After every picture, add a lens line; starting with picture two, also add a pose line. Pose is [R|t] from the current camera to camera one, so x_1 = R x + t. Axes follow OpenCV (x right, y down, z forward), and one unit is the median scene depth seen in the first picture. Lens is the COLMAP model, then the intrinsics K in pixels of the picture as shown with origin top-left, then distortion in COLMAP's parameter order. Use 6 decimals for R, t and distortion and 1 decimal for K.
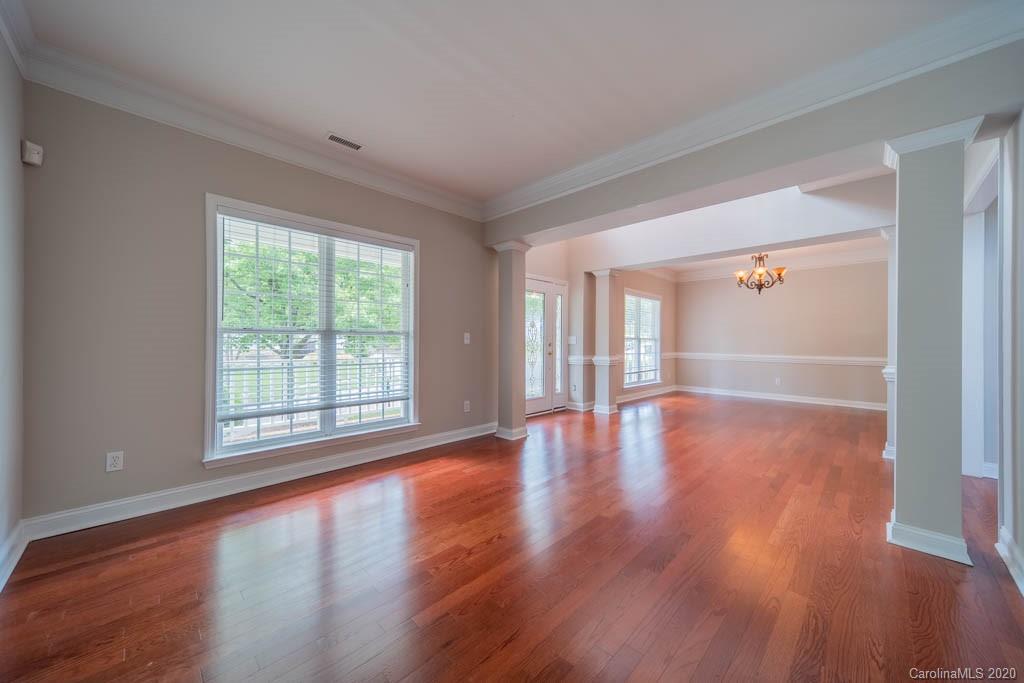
lens RADIAL K [[364.6, 0, 507.5], [0, 364.6, 340.6], [0, 0, 1]] dist [0.006021, 0.000921]
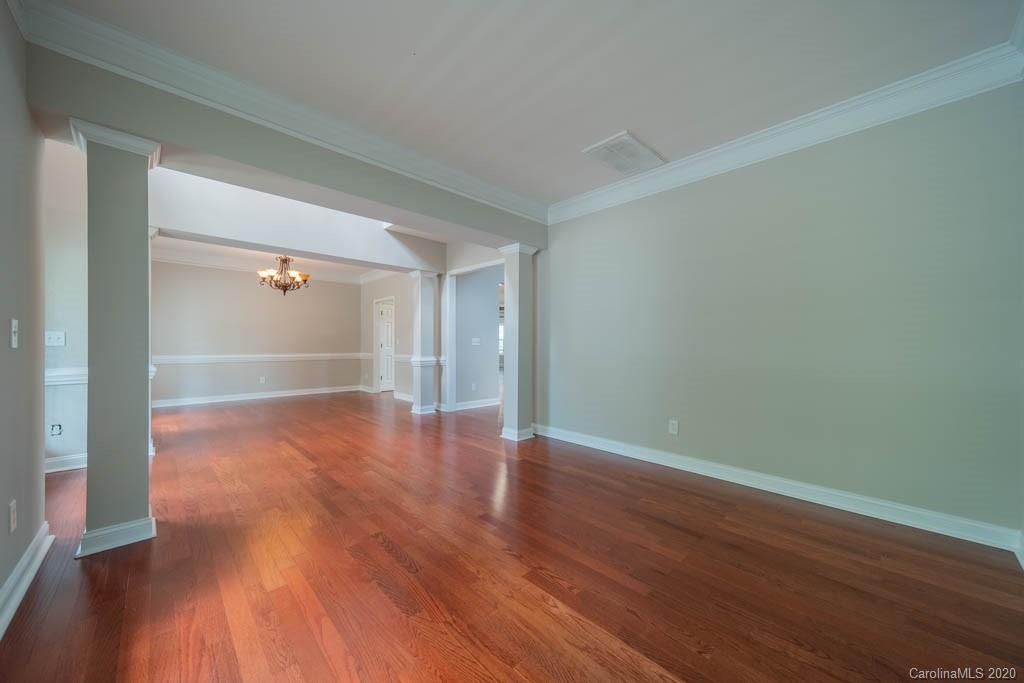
lens RADIAL K [[364.6, 0, 507.8], [0, 364.6, 341.8], [0, 0, 1]] dist [0.006021, 0.000921]
pose [[0.004115, -0.001992, 0.999990, -0.349559], [-0.000371, 0.999998, 0.001993, 0.002249], [-0.999991, -0.000380, 0.004114, 0.366191]]
